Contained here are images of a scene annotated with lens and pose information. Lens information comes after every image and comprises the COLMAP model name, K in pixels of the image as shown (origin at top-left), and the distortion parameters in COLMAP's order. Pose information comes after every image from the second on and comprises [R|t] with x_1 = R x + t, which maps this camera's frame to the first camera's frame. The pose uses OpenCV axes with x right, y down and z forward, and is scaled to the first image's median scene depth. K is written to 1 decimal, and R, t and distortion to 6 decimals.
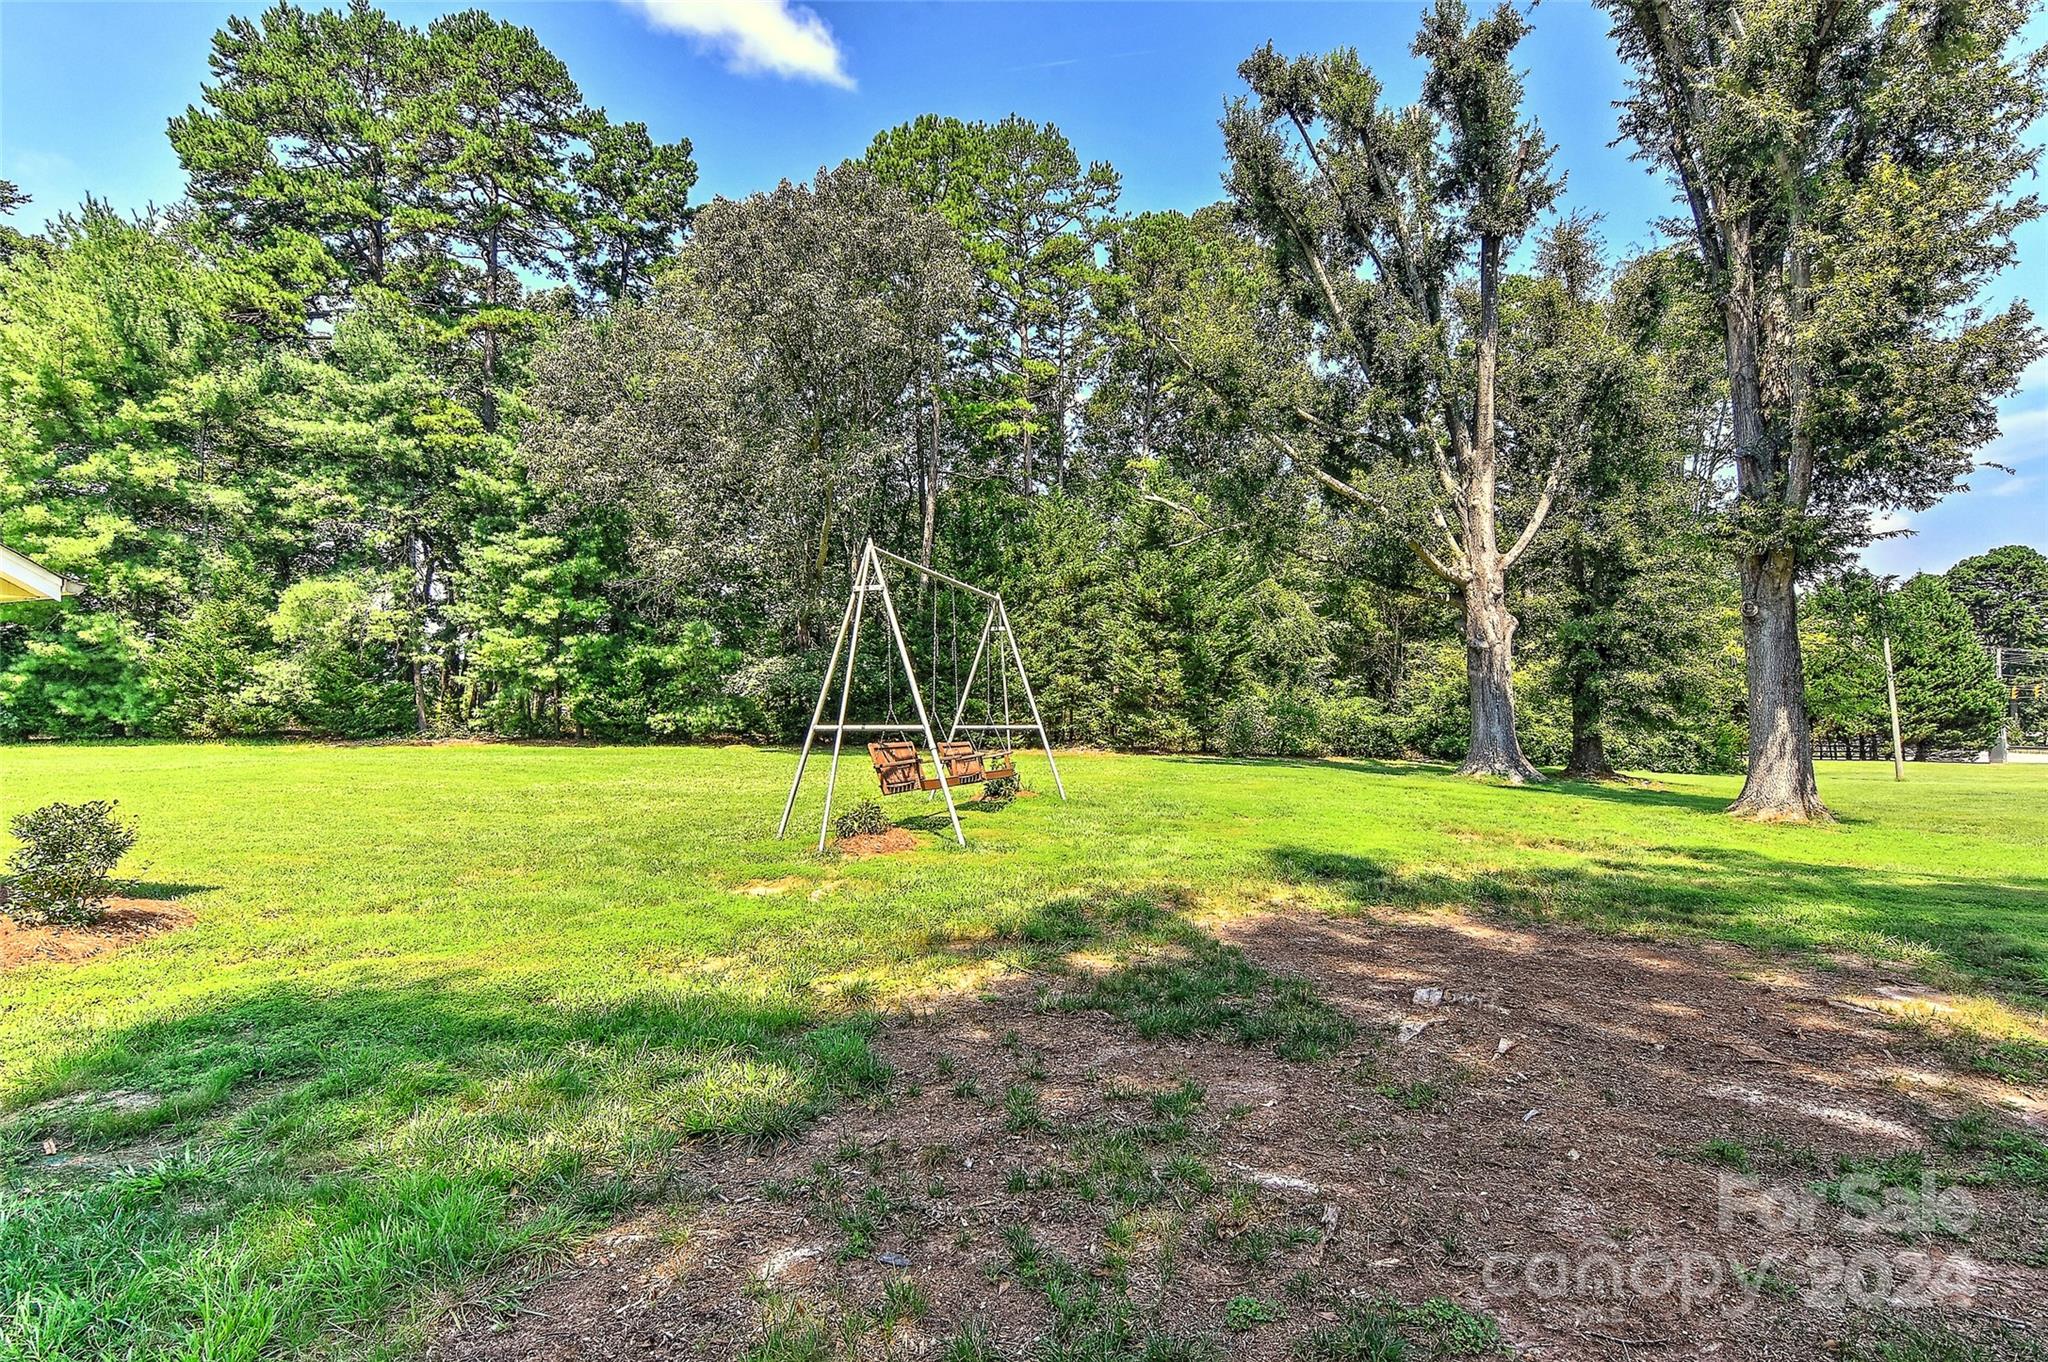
lens RADIAL K [[993.5, 0, 1023.6], [0, 993.5, 673.7], [0, 0, 1]] dist [0.009311, -0.003387]
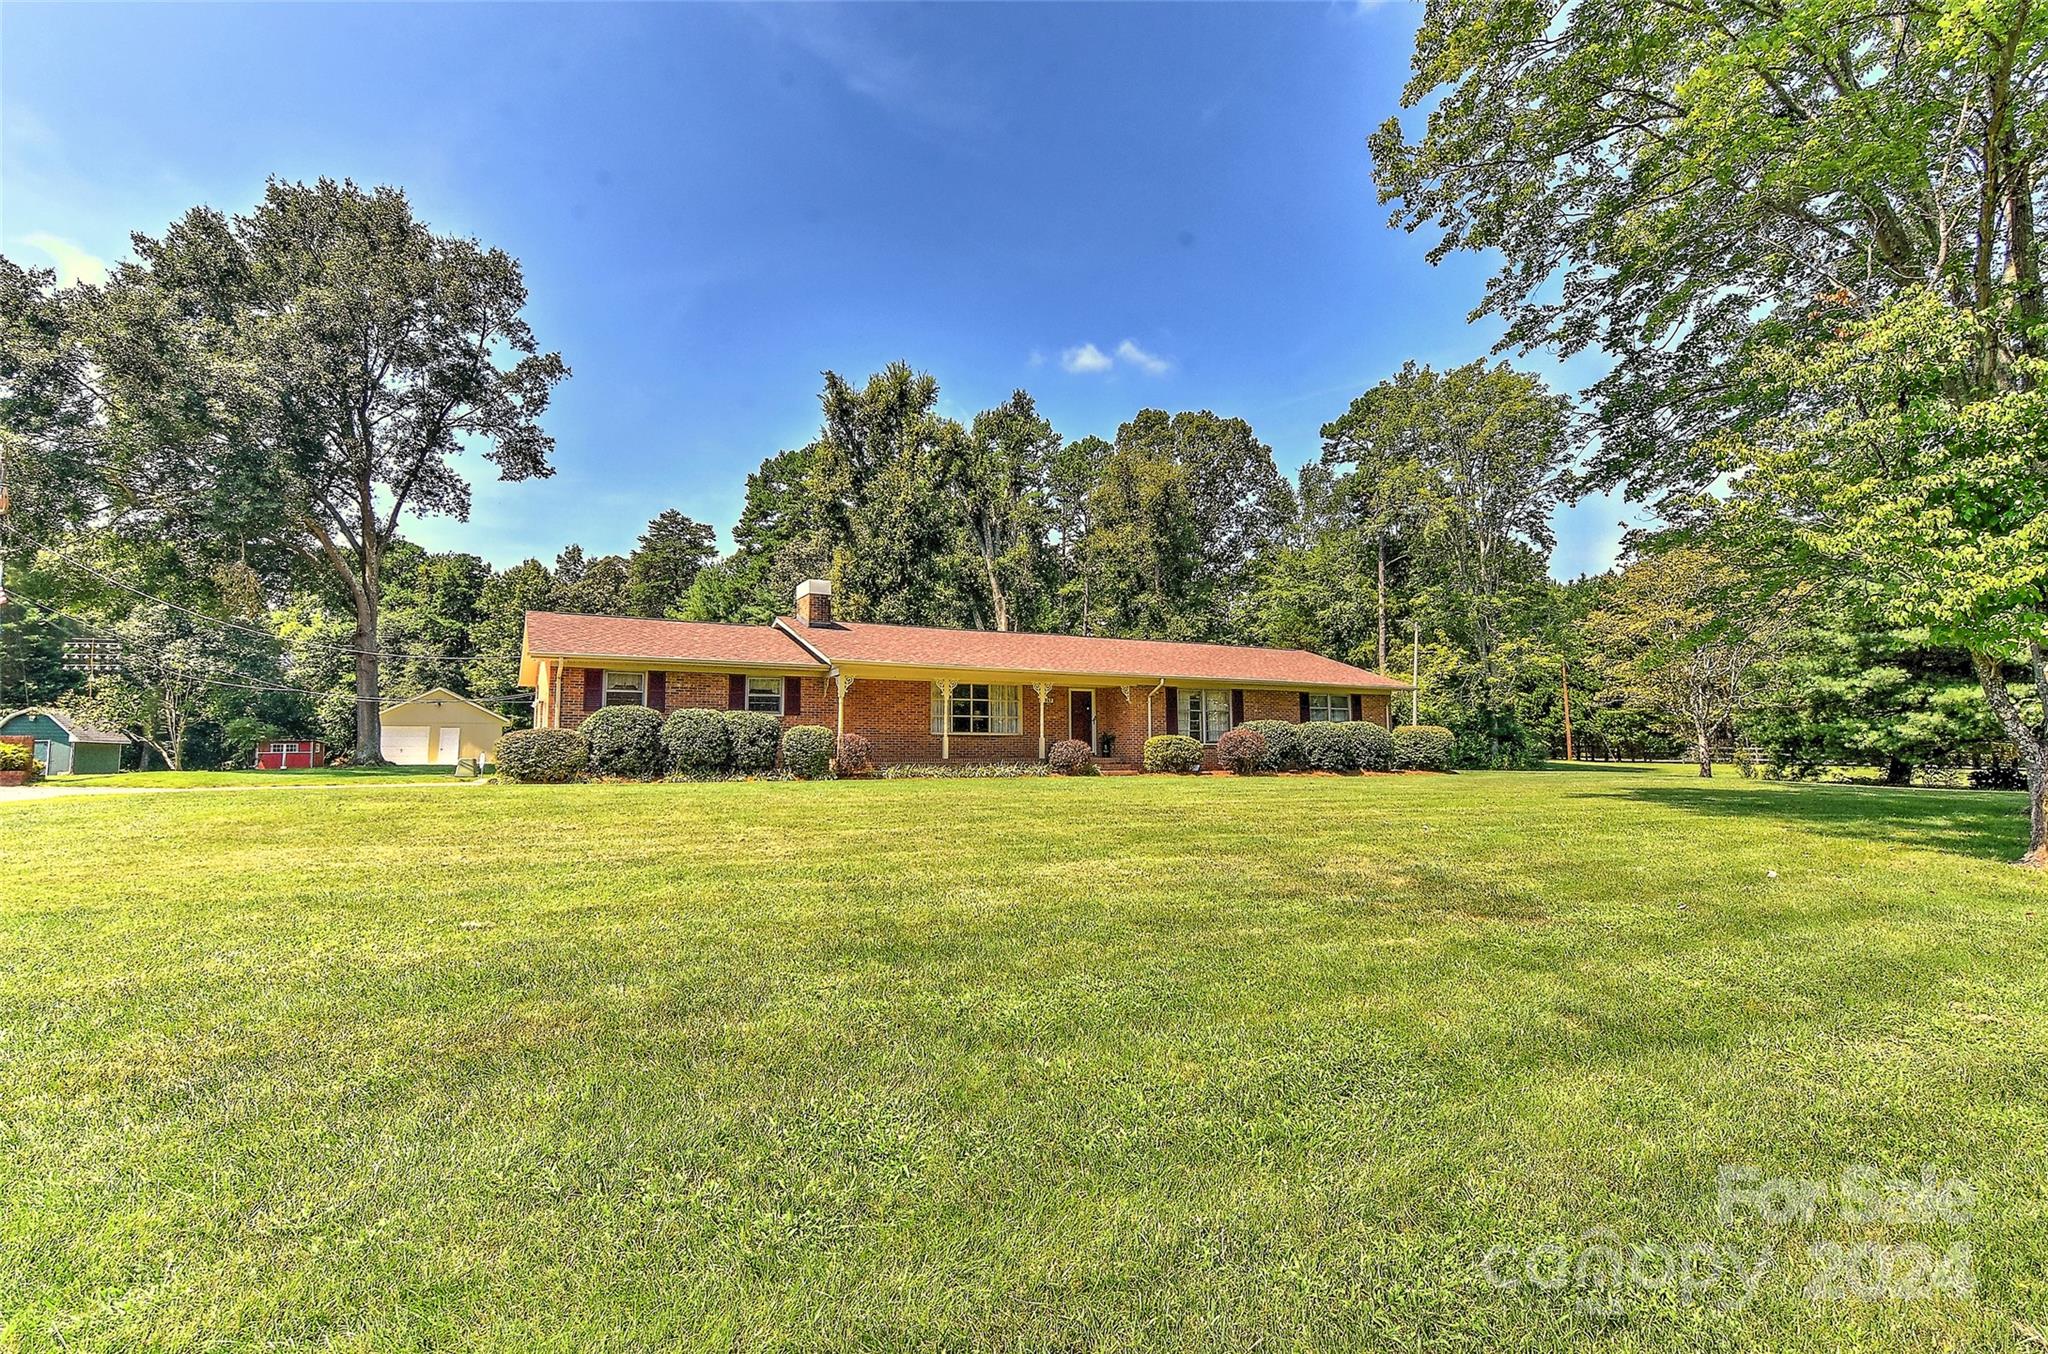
lens RADIAL K [[993.5, 0, 1030.8], [0, 993.5, 685.6], [0, 0, 1]] dist [0.009311, -0.003387]
pose [[0.708236, -0.054814, -0.703845, 1.646588], [0.042722, 0.998482, -0.034771, 0.018629], [0.704682, -0.005443, 0.709502, -0.353144]]
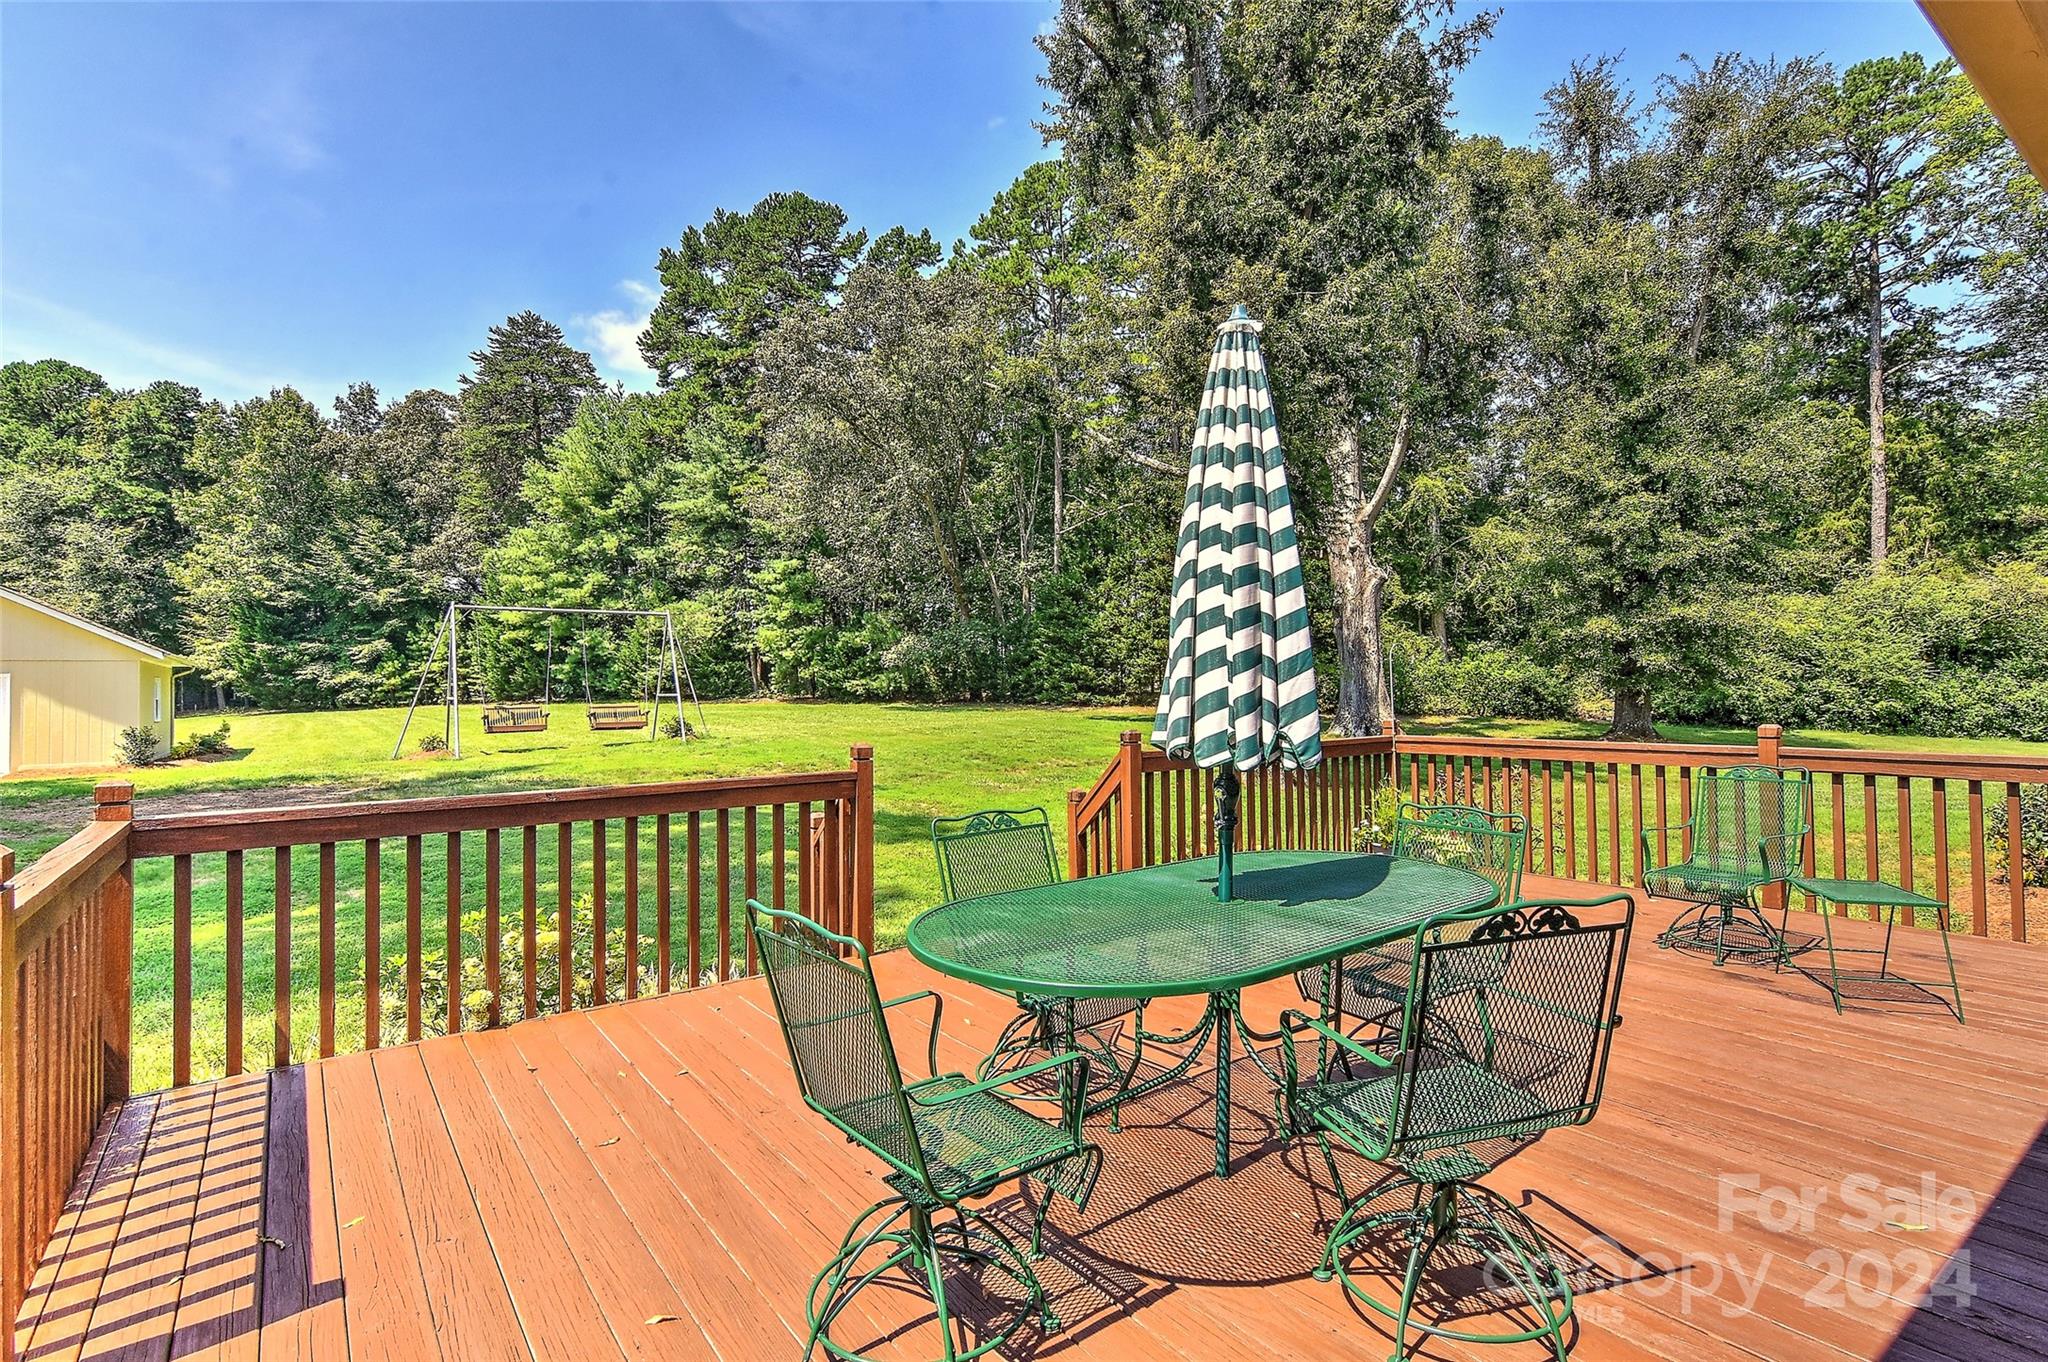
lens RADIAL K [[993.5, 0, 1026.6], [0, 993.5, 668.4], [0, 0, 1]] dist [0.009311, -0.003387]
pose [[0.800456, -0.019856, -0.599063, 0.666218], [0.044206, 0.998685, 0.025966, -0.001964], [0.597760, -0.047267, 0.800281, 0.042884]]
